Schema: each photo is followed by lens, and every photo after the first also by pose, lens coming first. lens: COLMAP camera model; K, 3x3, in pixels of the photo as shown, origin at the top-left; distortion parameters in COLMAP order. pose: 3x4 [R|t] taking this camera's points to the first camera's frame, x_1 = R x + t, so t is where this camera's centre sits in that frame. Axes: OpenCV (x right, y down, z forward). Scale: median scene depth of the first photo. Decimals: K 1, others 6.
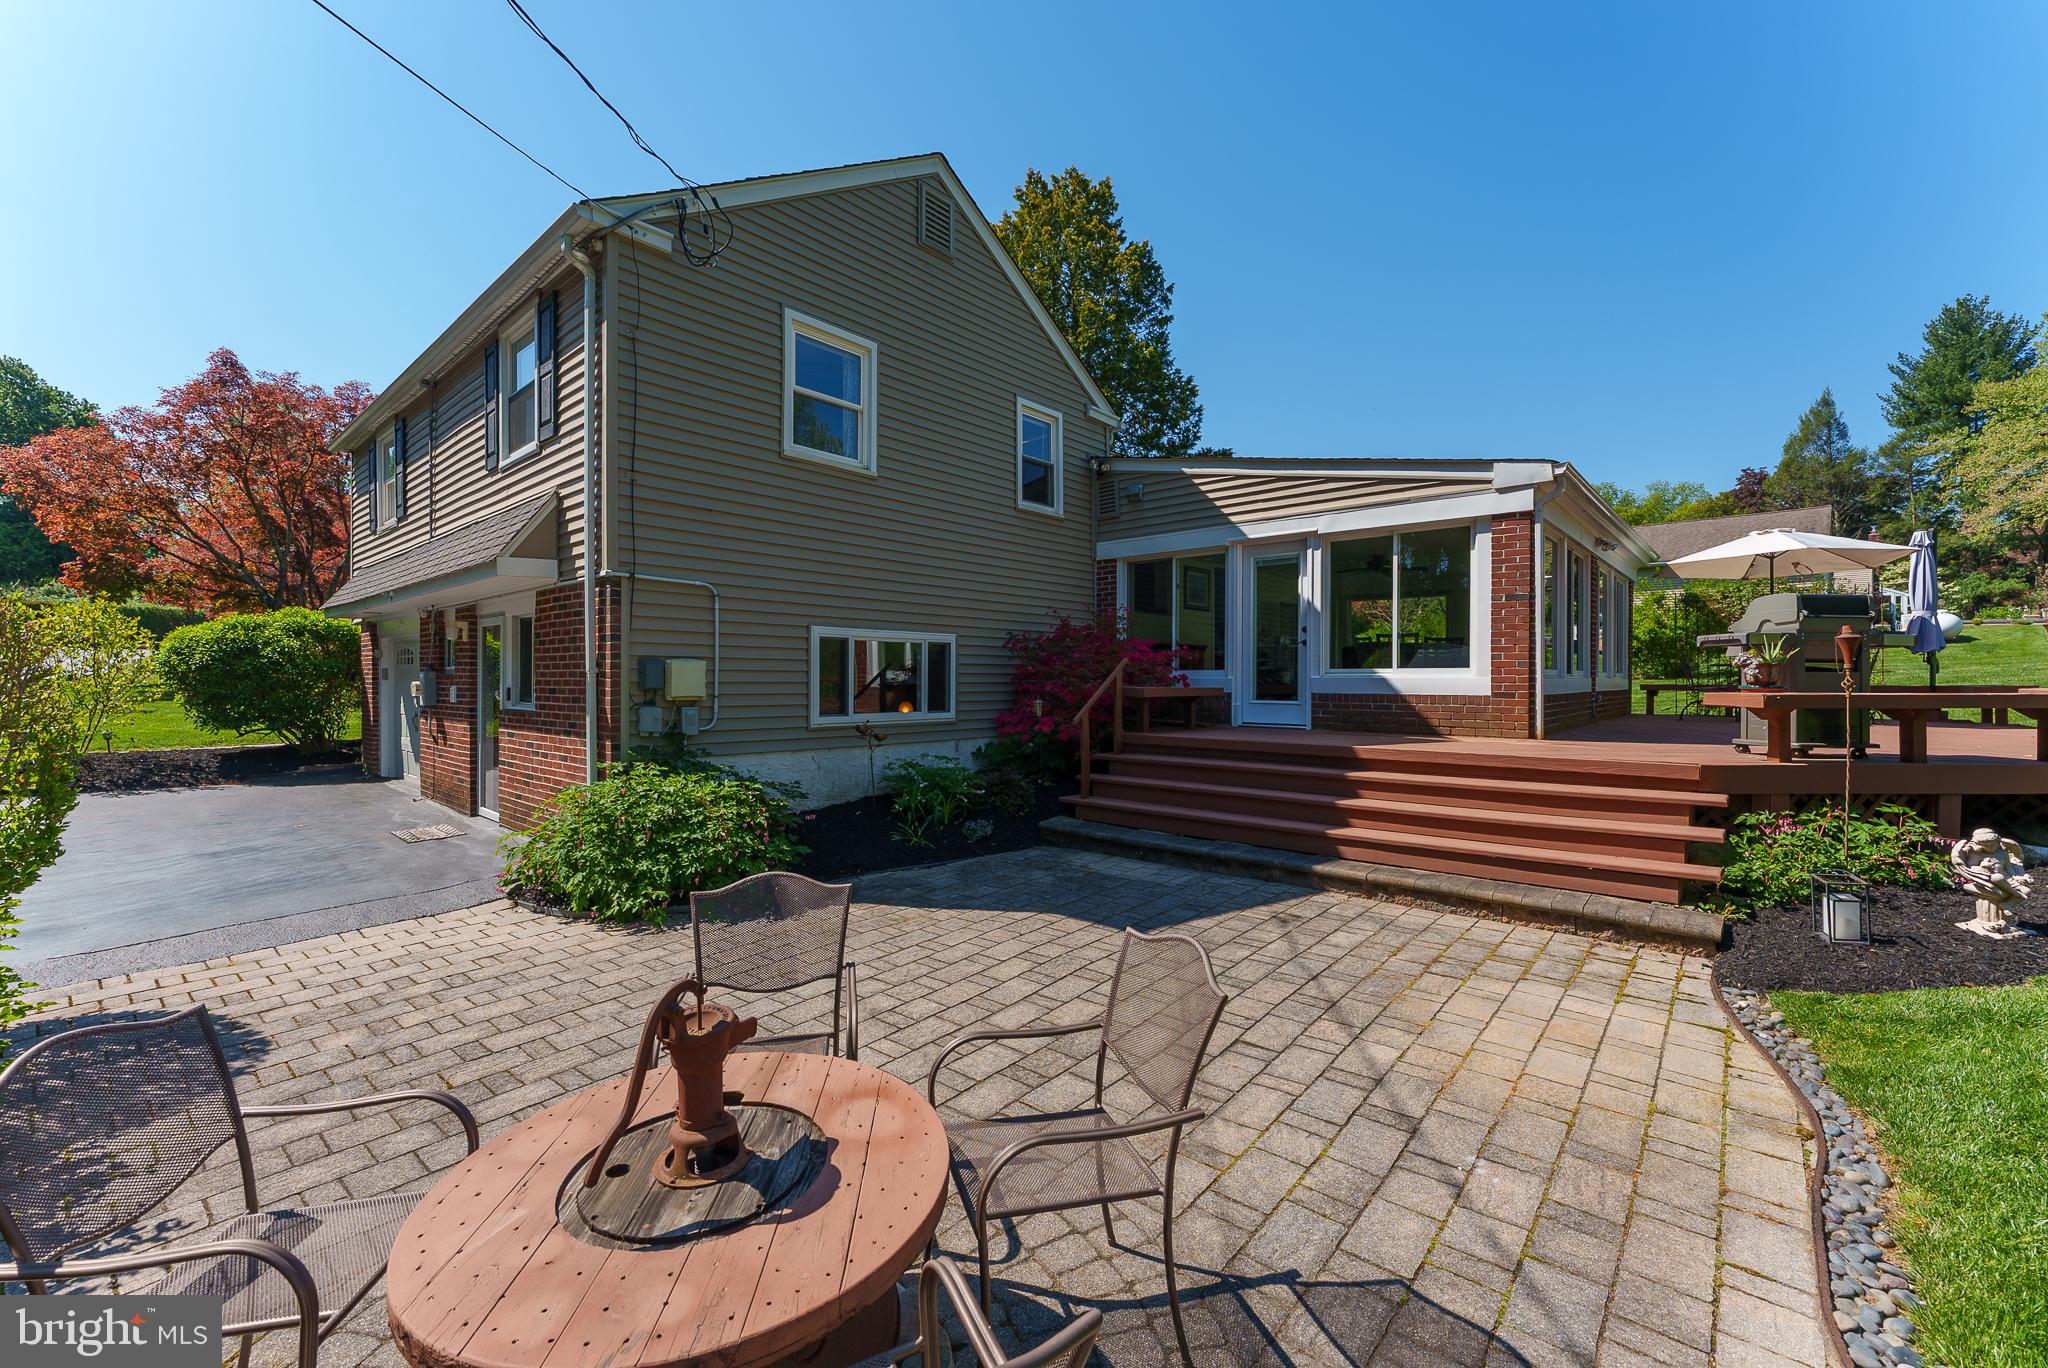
lens RADIAL K [[822.8, 0, 1019.5], [0, 822.8, 681.0], [0, 0, 1]] dist [0.008251, -0.000209]
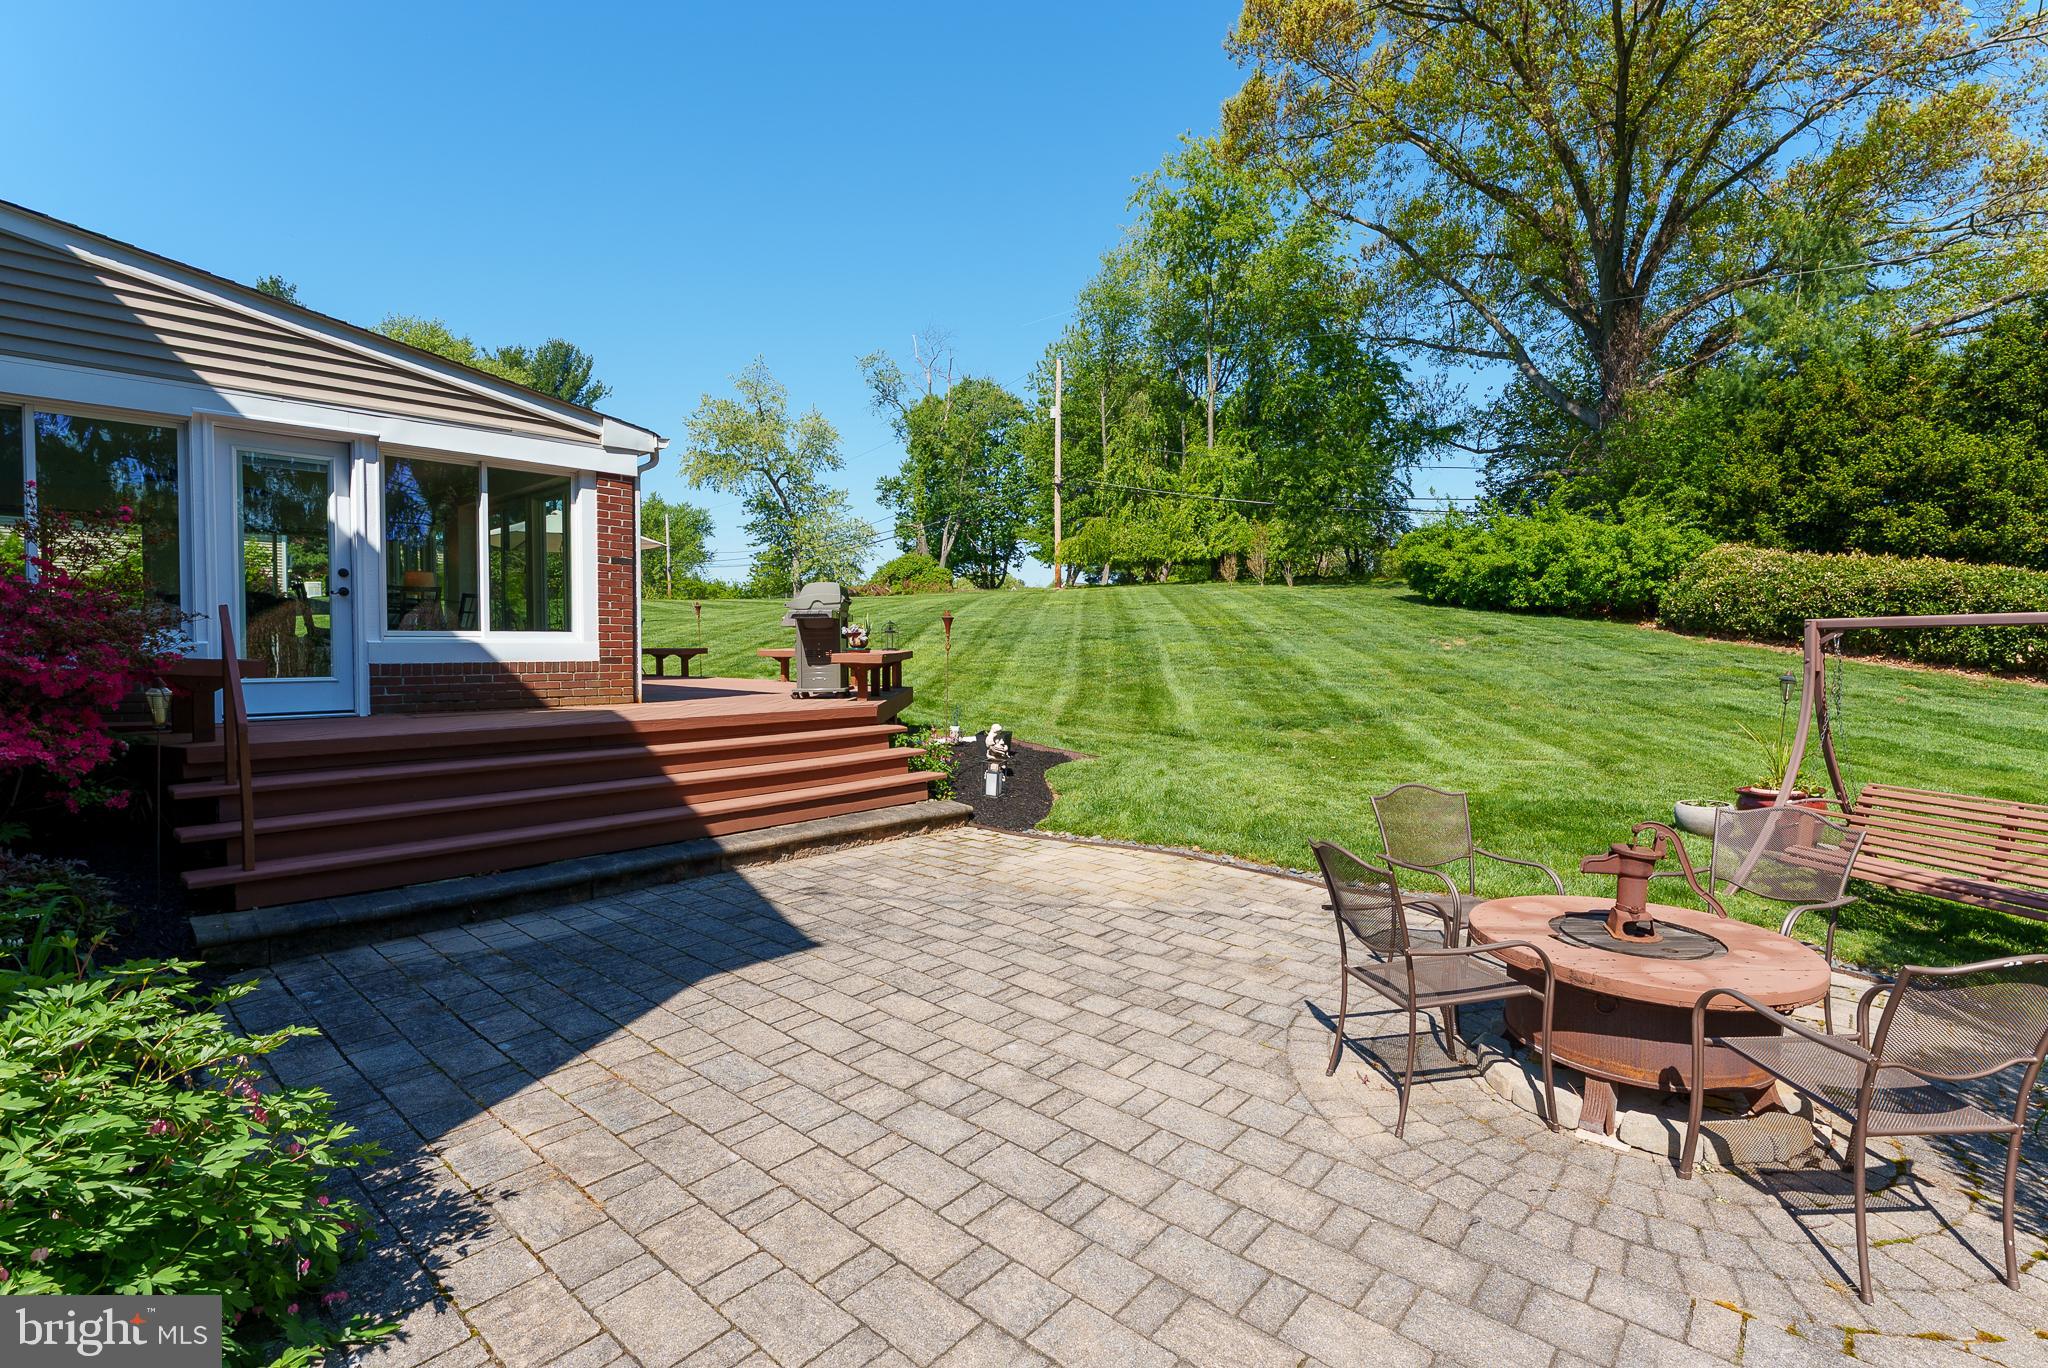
lens RADIAL K [[944.4, 0, 1017.4], [0, 944.4, 672.4], [0, 0, 1]] dist [0.000553, 0.000068]
pose [[0.030748, -0.032219, 0.999008, -0.531588], [0.003750, 0.999477, 0.032118, -0.002615], [-0.999520, 0.002759, 0.030853, 0.501634]]
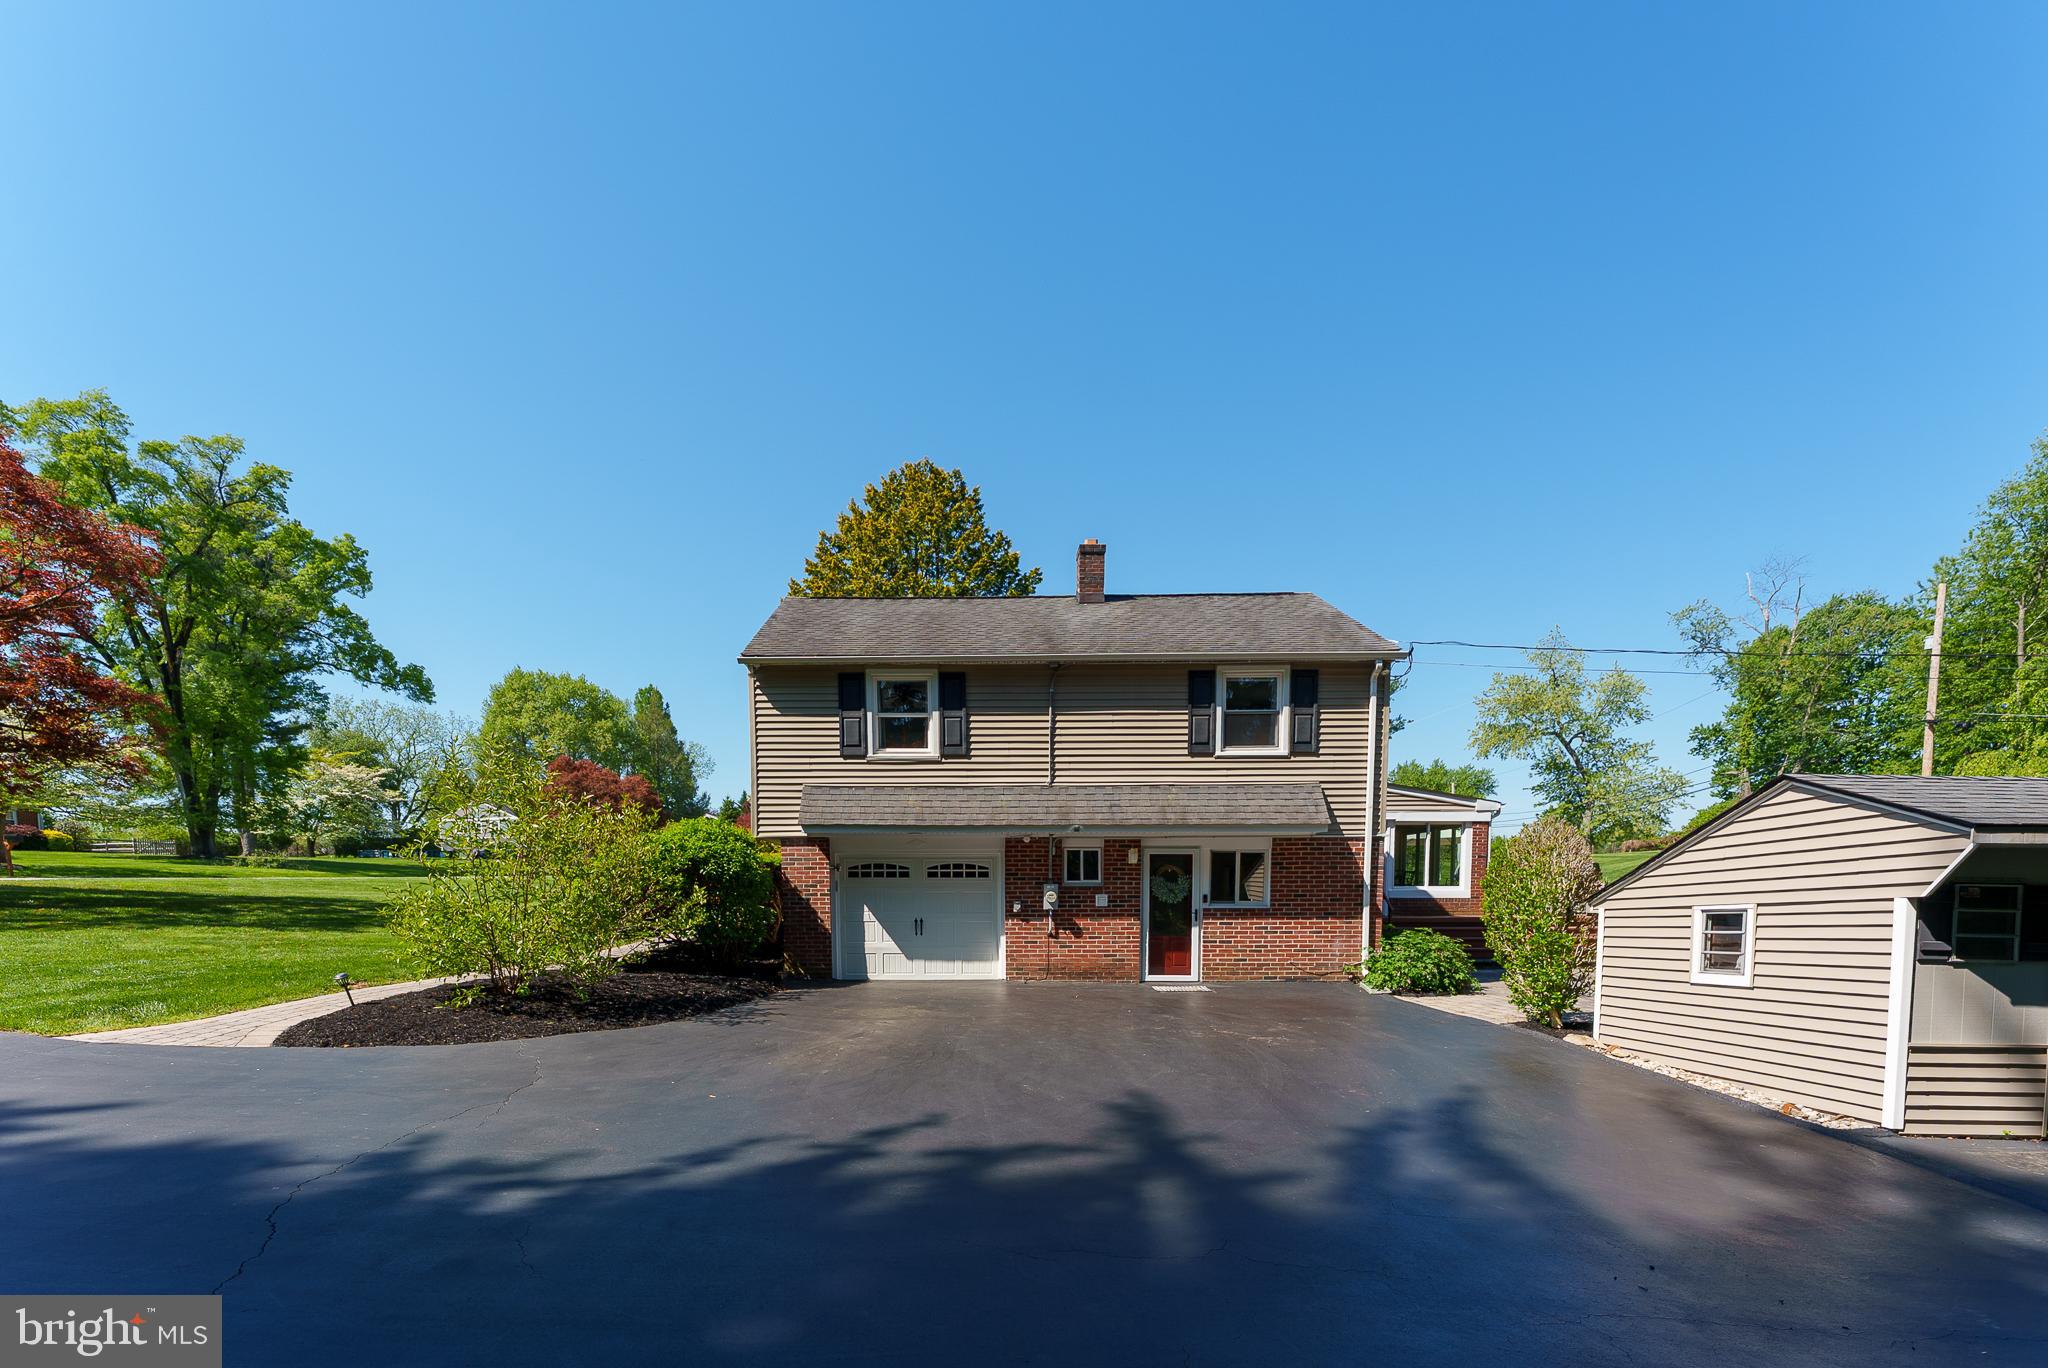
lens RADIAL K [[822.8, 0, 984.9], [0, 822.8, 944.9], [0, 0, 1]] dist [0.008251, -0.000209]
pose [[0.777111, -0.038852, 0.628163, -2.096702], [0.006173, 0.998515, 0.054122, 0.016978], [-0.629333, -0.038181, 0.776197, 0.031813]]
